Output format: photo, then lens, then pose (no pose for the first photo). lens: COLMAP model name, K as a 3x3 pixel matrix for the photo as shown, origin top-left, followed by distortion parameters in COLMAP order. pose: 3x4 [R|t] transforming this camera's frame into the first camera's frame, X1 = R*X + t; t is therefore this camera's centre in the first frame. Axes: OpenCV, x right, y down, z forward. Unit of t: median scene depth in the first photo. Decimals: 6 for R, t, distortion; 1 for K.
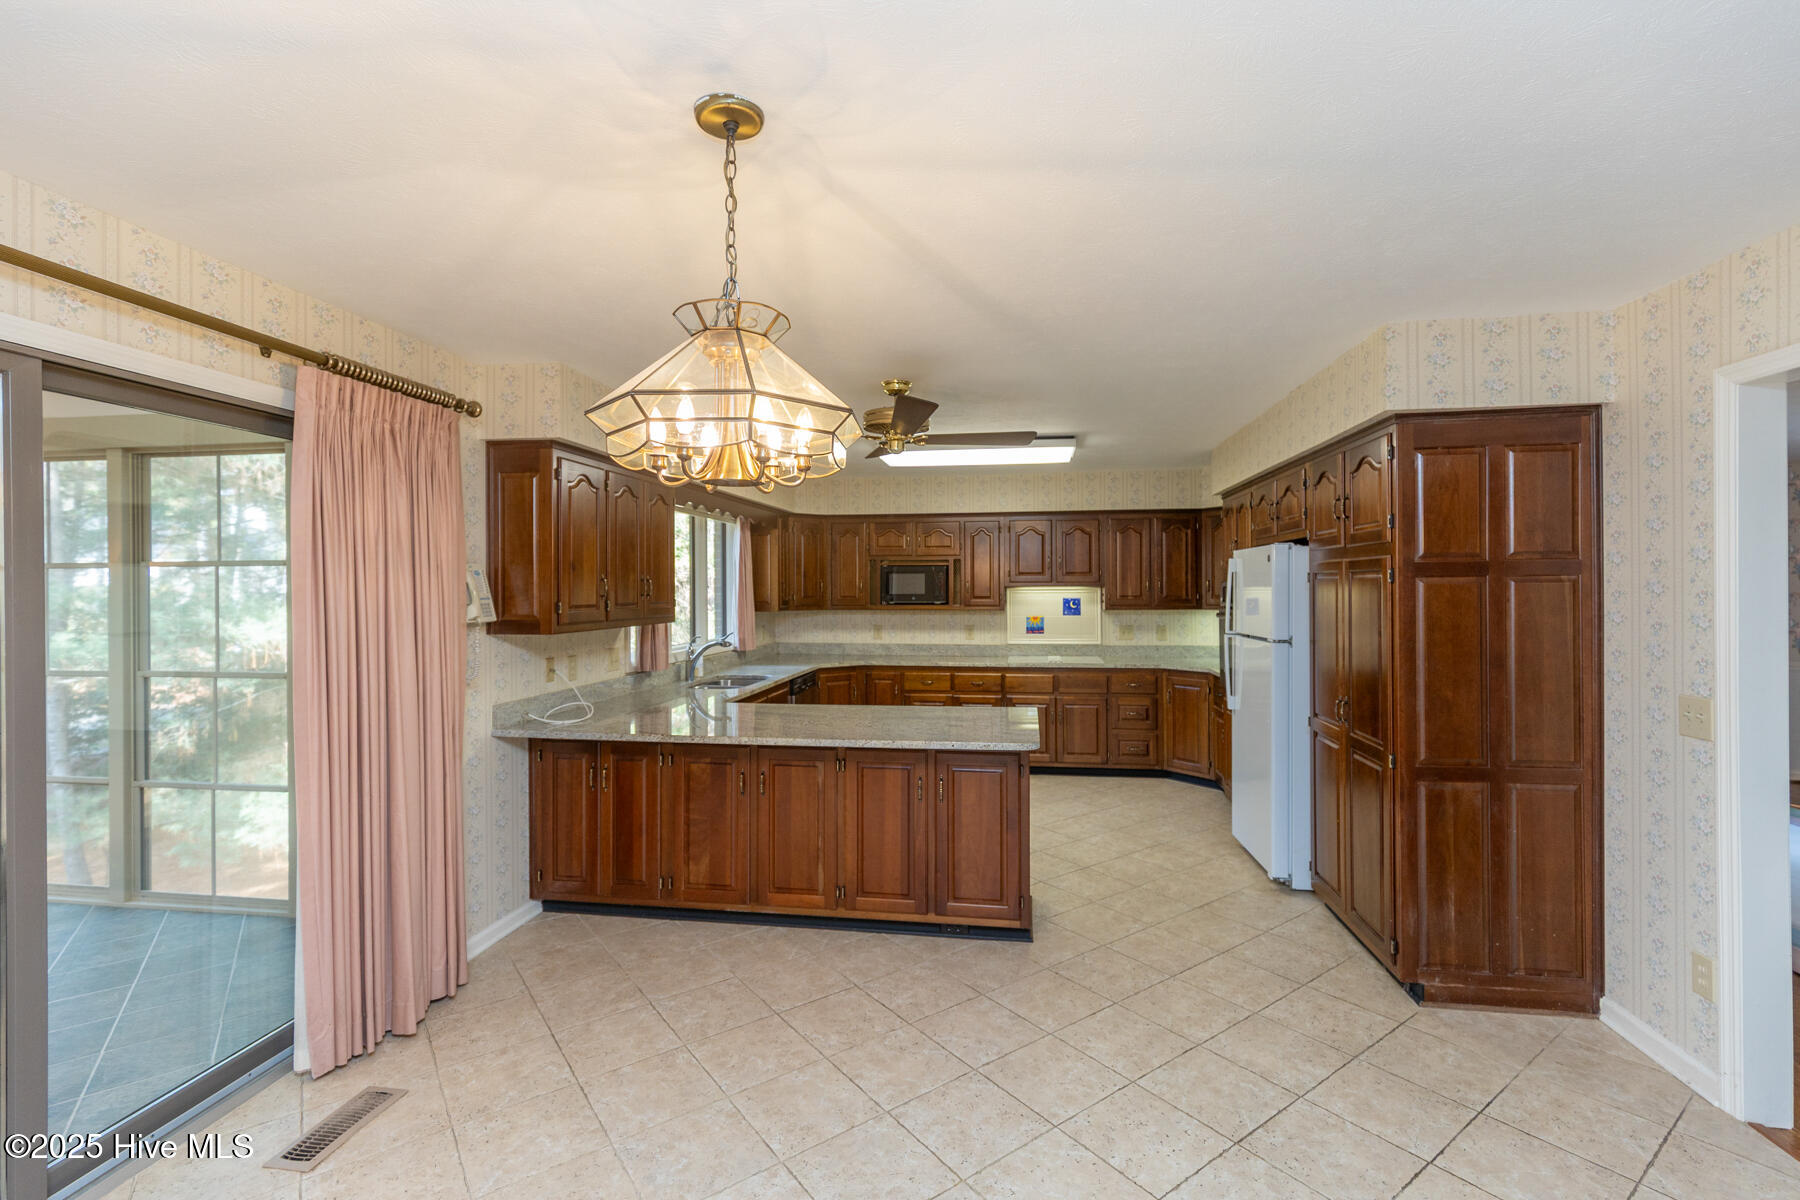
lens RADIAL K [[817.9, 0, 898.6], [0, 817.9, 589.3], [0, 0, 1]] dist [-0.000229, -0.000379]
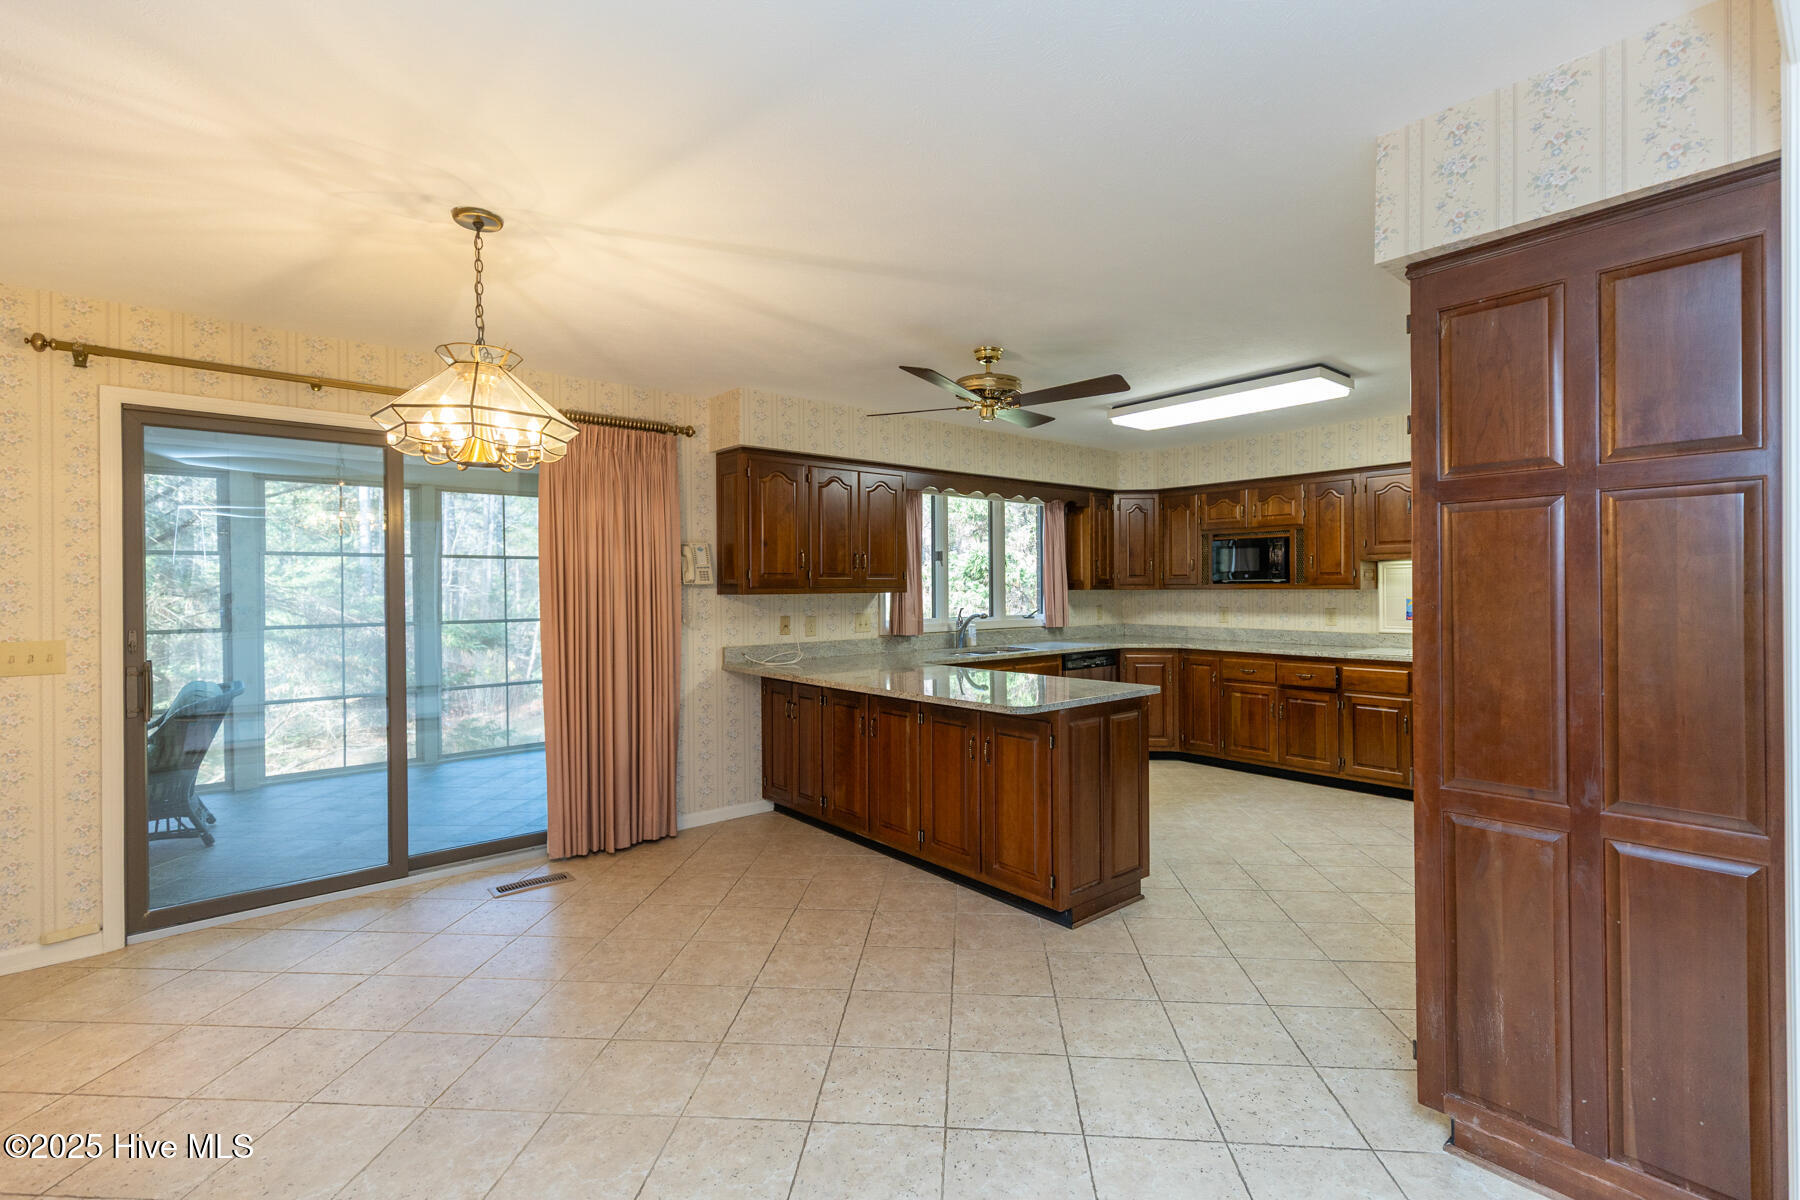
lens RADIAL K [[817.9, 0, 899.9], [0, 817.9, 594.2], [0, 0, 1]] dist [-0.000229, -0.000379]
pose [[0.748884, 0.003389, -0.662692, 0.585874], [0.002636, 0.999964, 0.008093, 0.040704], [0.662695, -0.007807, 0.748848, 0.166821]]
